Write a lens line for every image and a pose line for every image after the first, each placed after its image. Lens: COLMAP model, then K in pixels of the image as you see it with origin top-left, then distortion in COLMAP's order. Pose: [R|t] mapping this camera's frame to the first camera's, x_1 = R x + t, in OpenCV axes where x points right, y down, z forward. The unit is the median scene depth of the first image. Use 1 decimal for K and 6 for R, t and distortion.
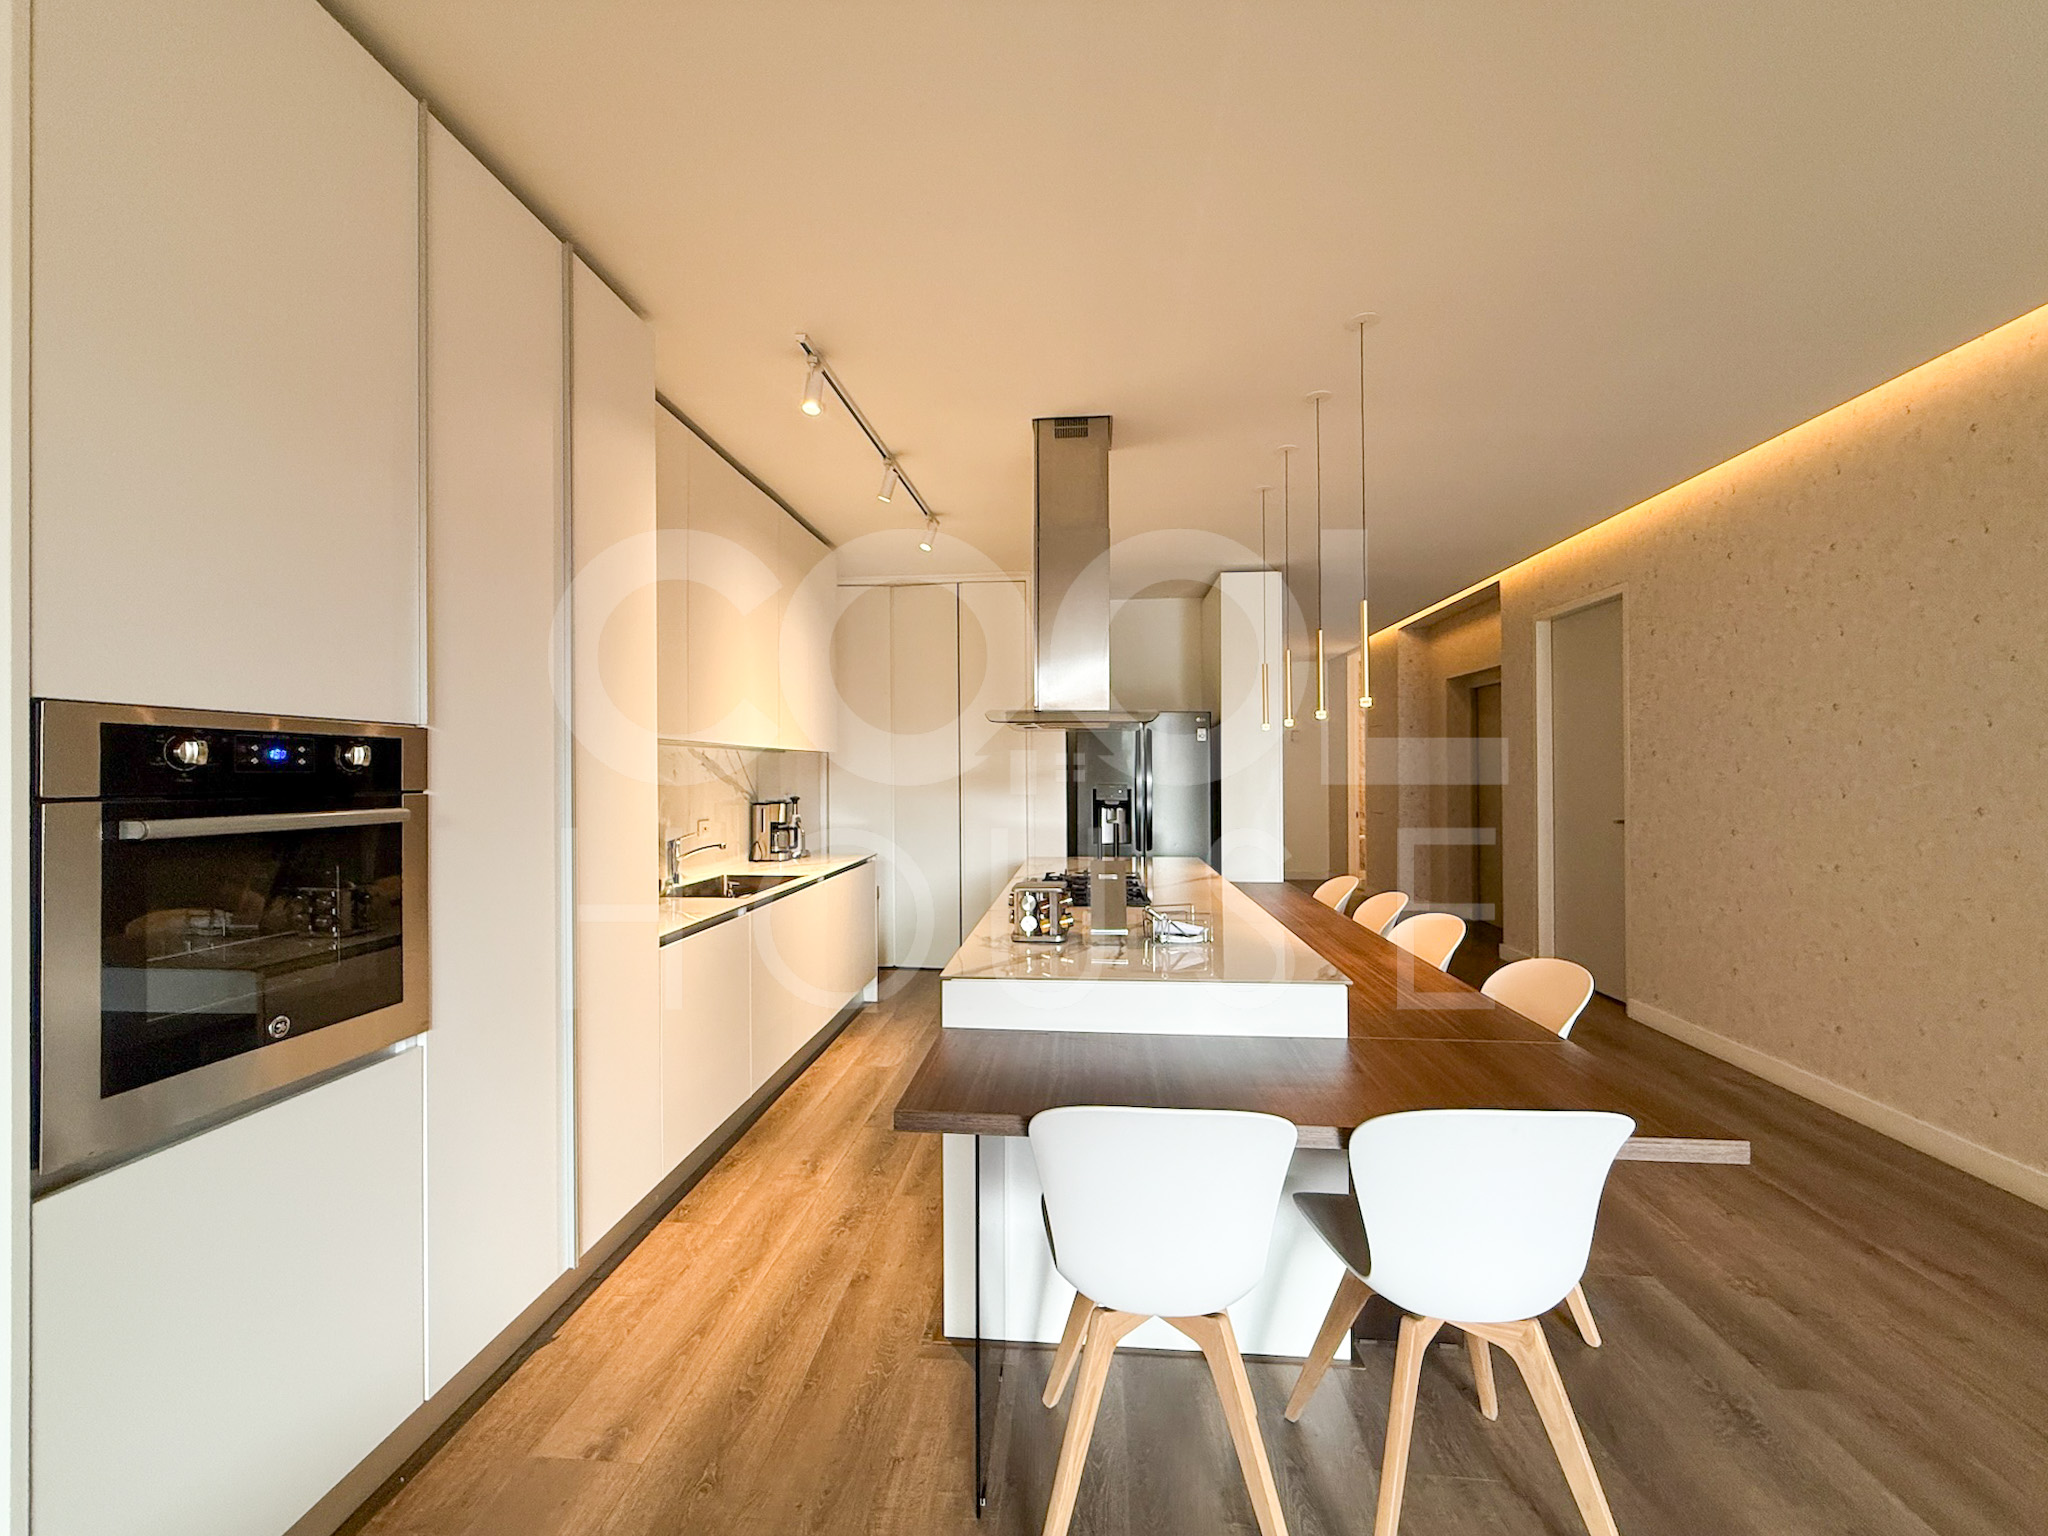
lens RADIAL K [[823.6, 0, 1000.7], [0, 823.6, 772.7], [0, 0, 1]] dist [-0.009403, -0.000138]
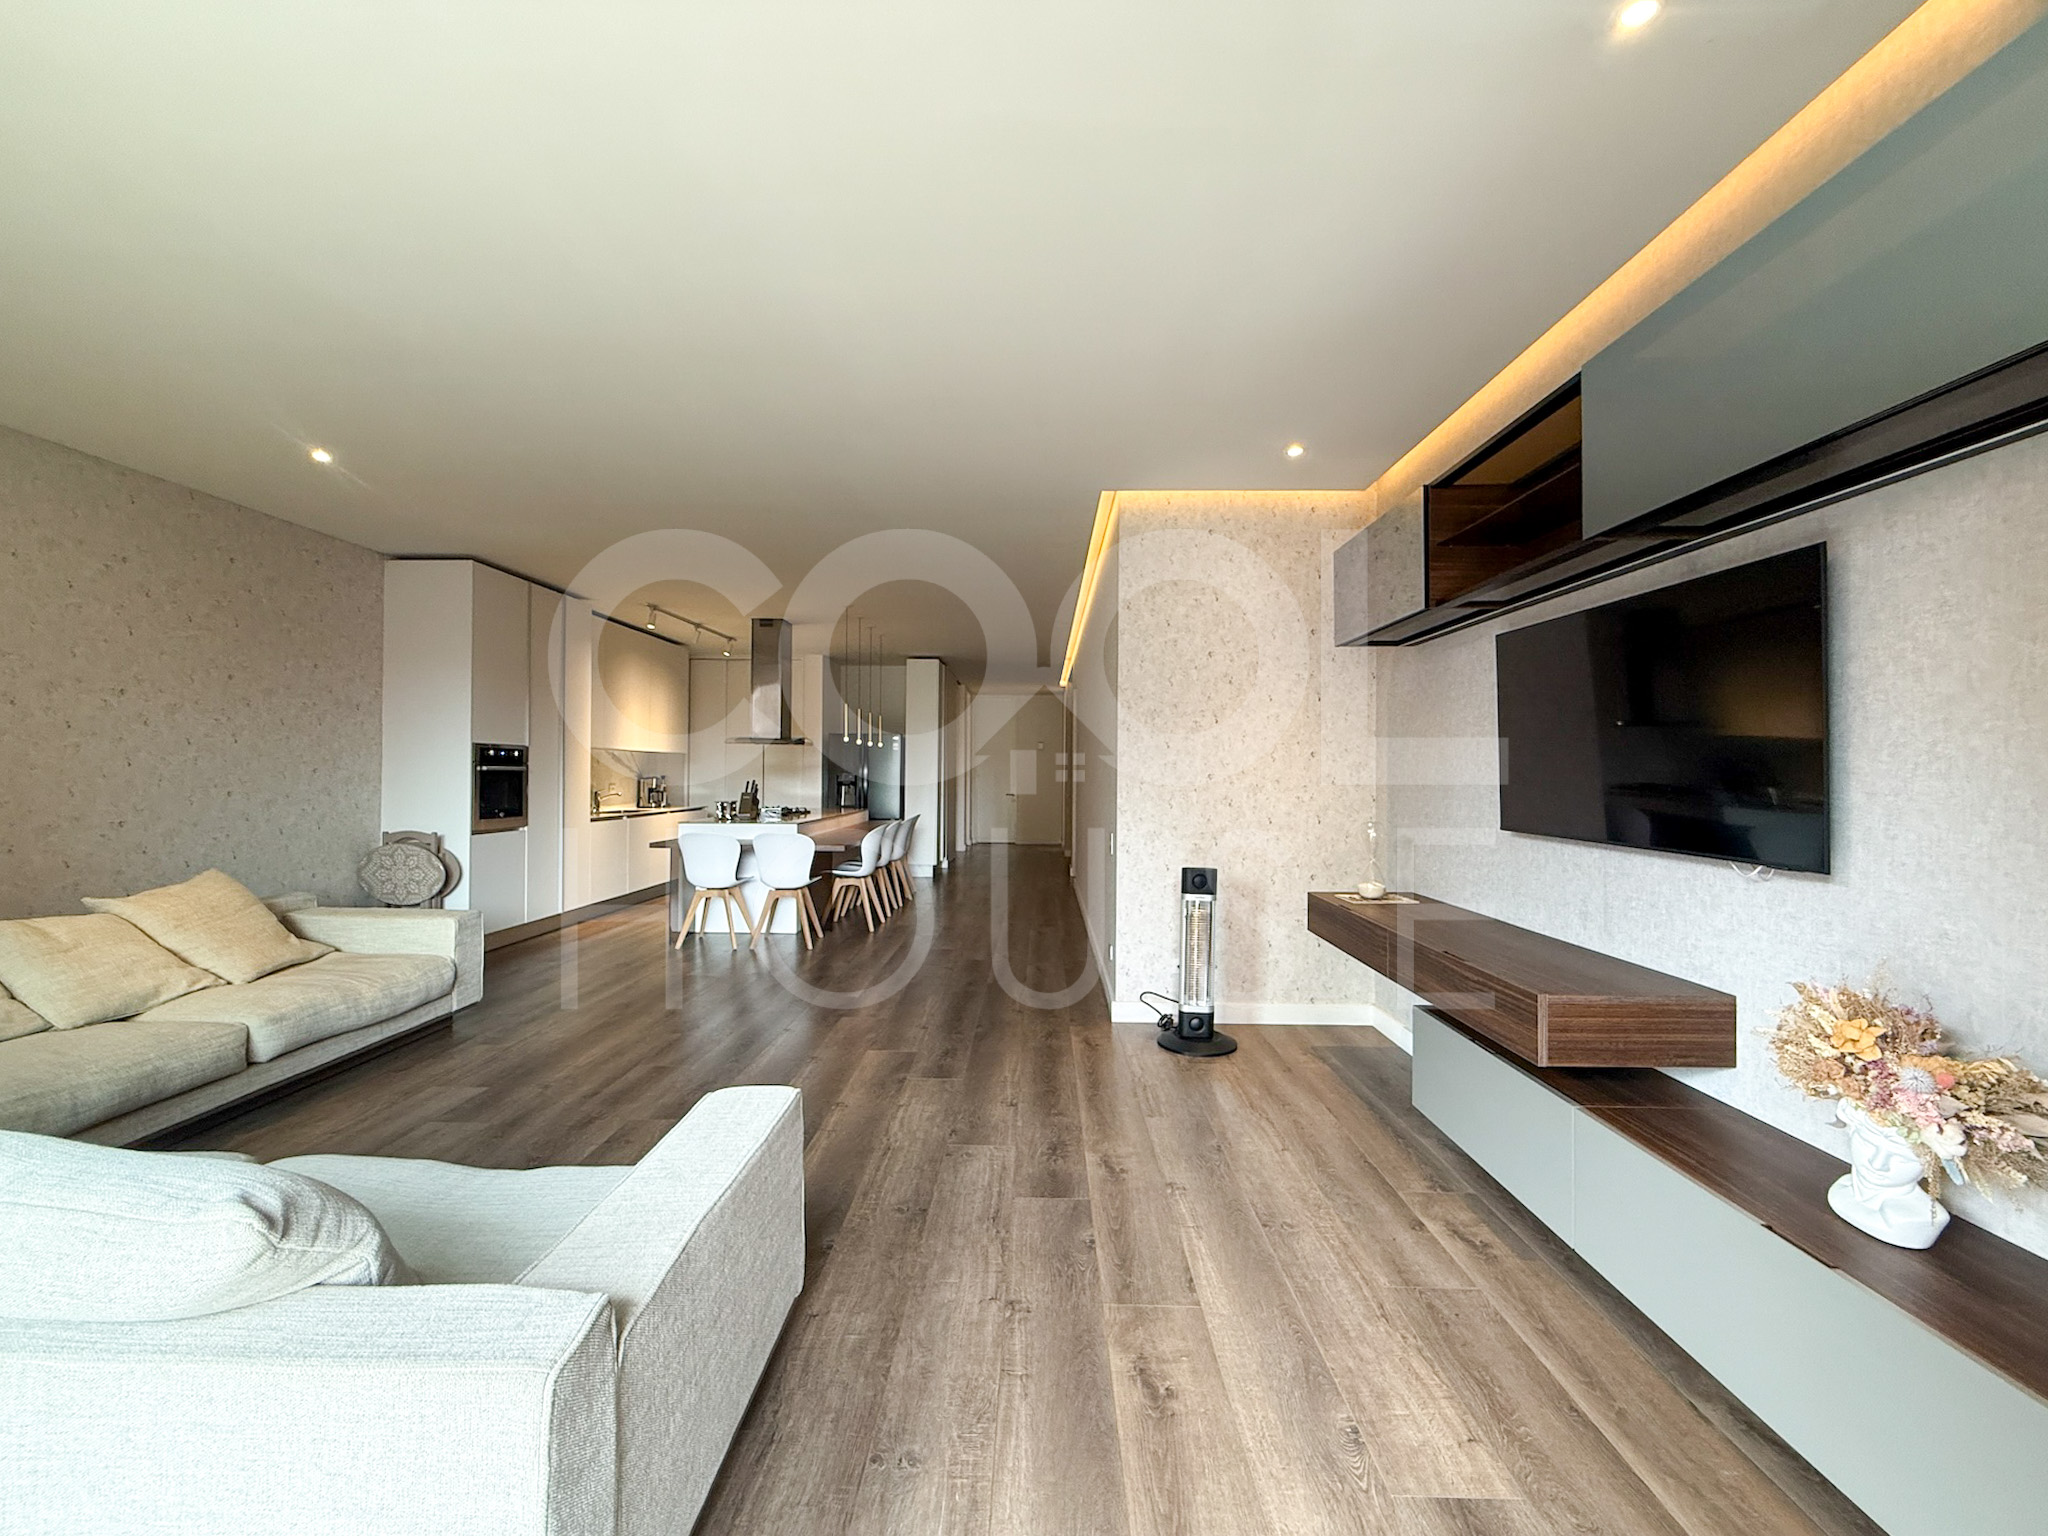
lens RADIAL K [[824.3, 0, 1017.7], [0, 824.3, 767.8], [0, 0, 1]] dist [-0.000422, -0.000131]
pose [[0.995983, 0.012827, 0.088621, 0.861384], [-0.012159, 0.999893, -0.008075, 0.034385], [-0.088716, 0.006965, 0.996033, -2.126795]]
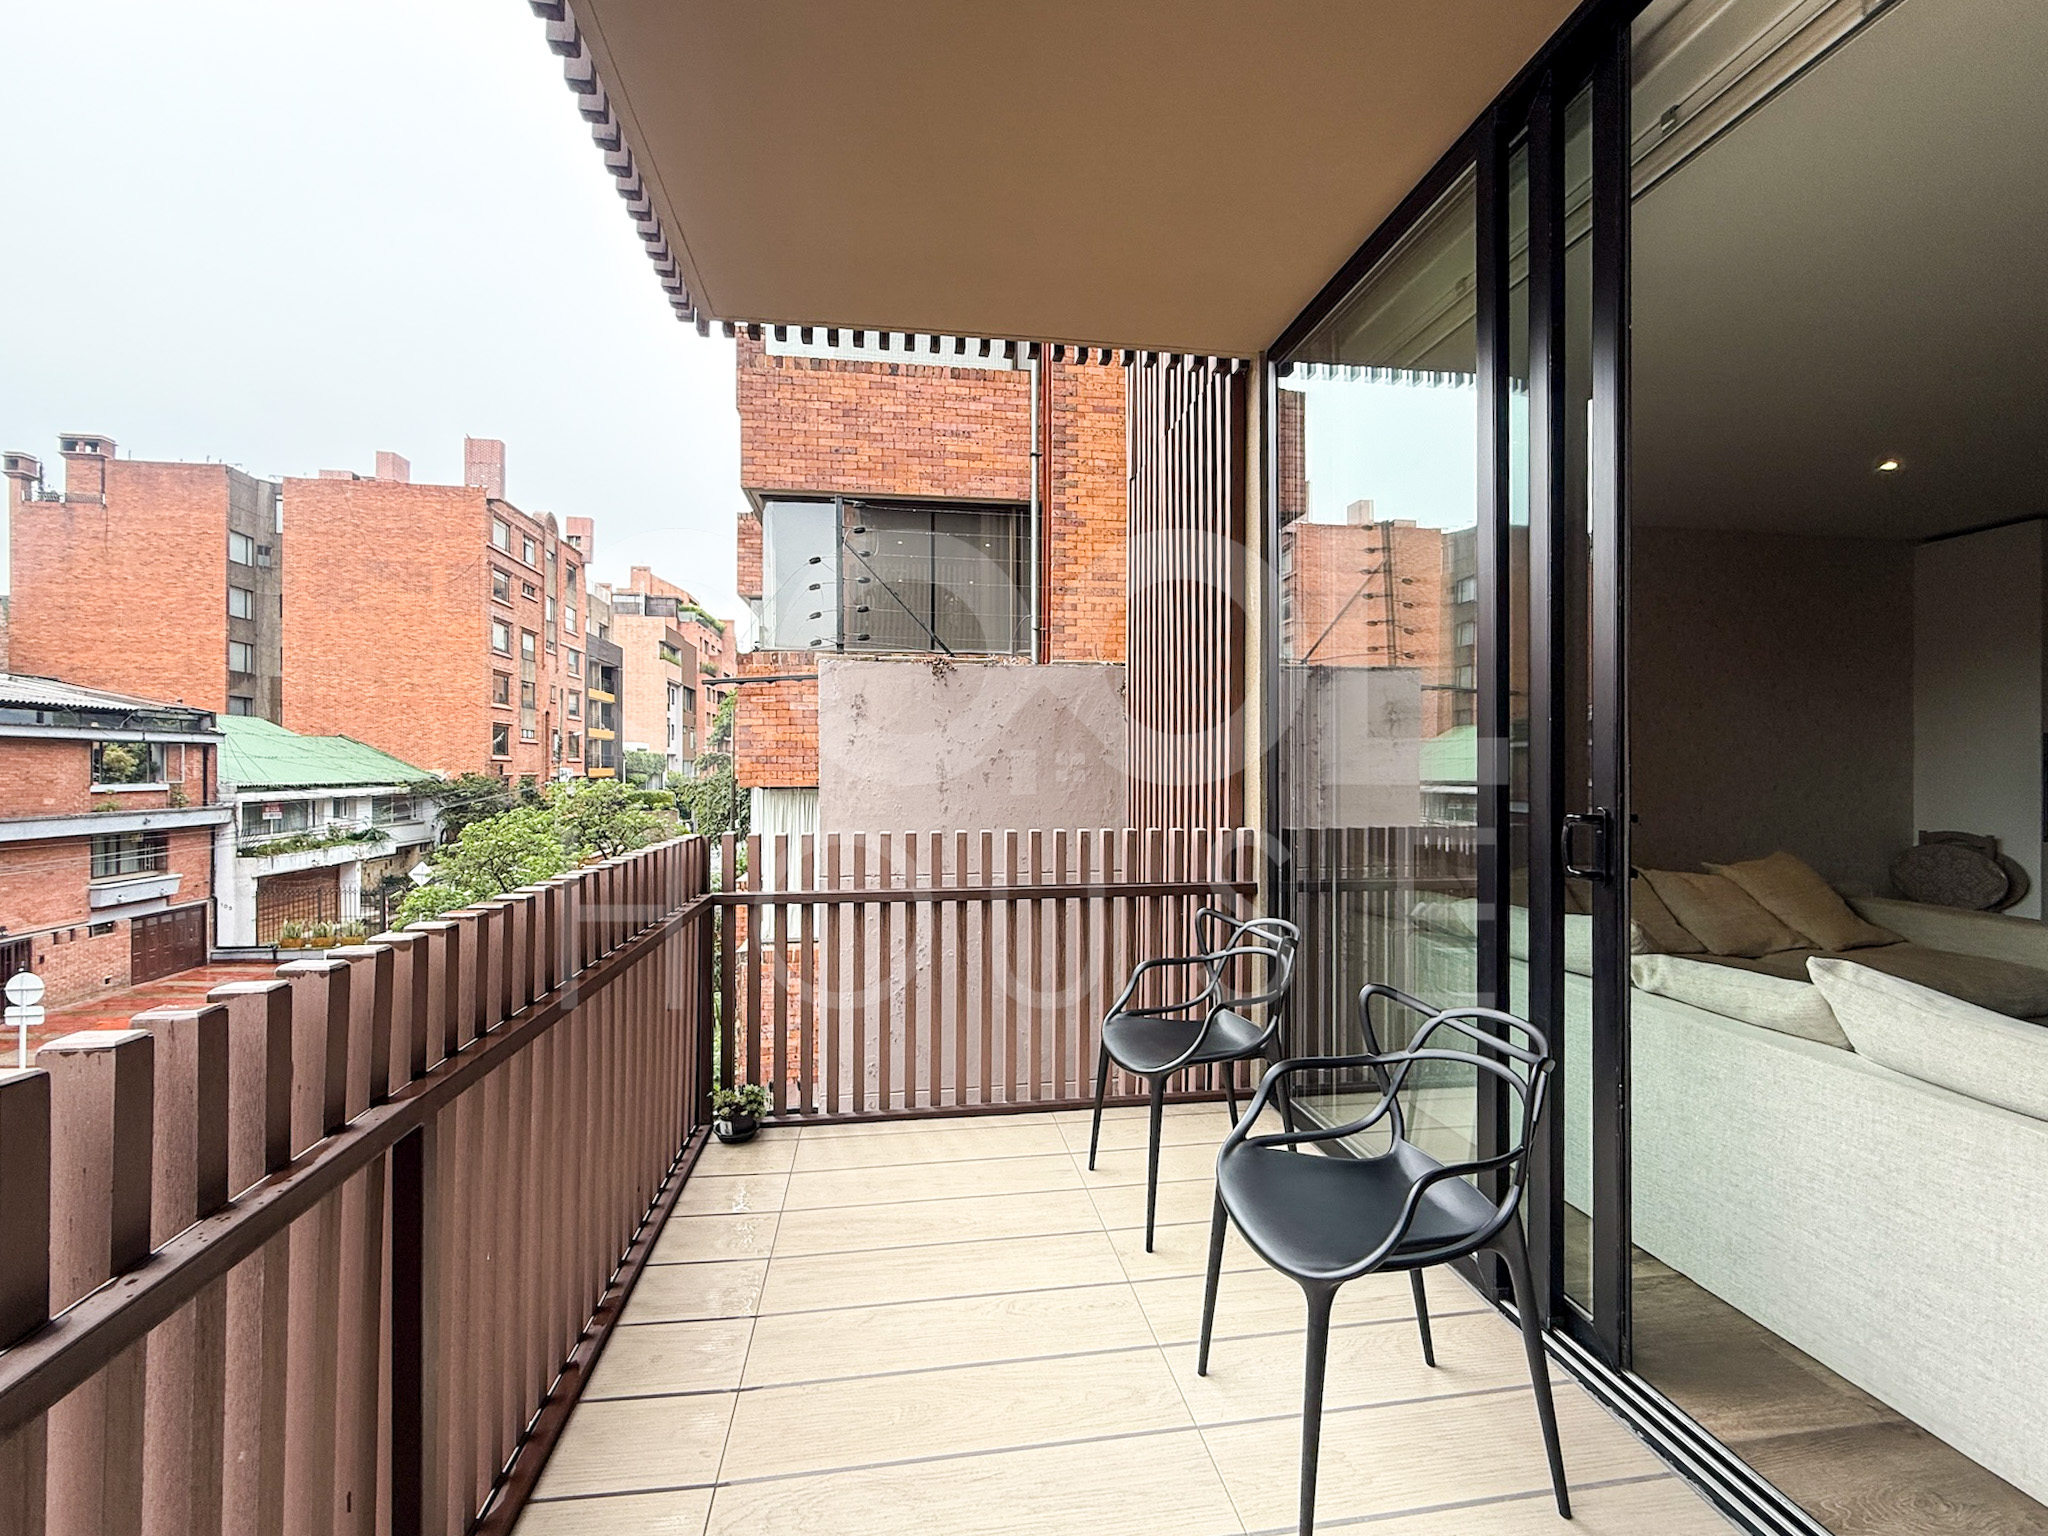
lens RADIAL K [[845.2, 0, 1024.0], [0, 845.2, 768.0], [0, 0, 1]] dist [0.000365, -0.000013]
pose [[0.261799, 0.007122, -0.965096, 0.855193], [-0.003859, 0.999973, 0.006333, 0.044855], [0.965115, 0.002067, 0.261820, -2.594077]]
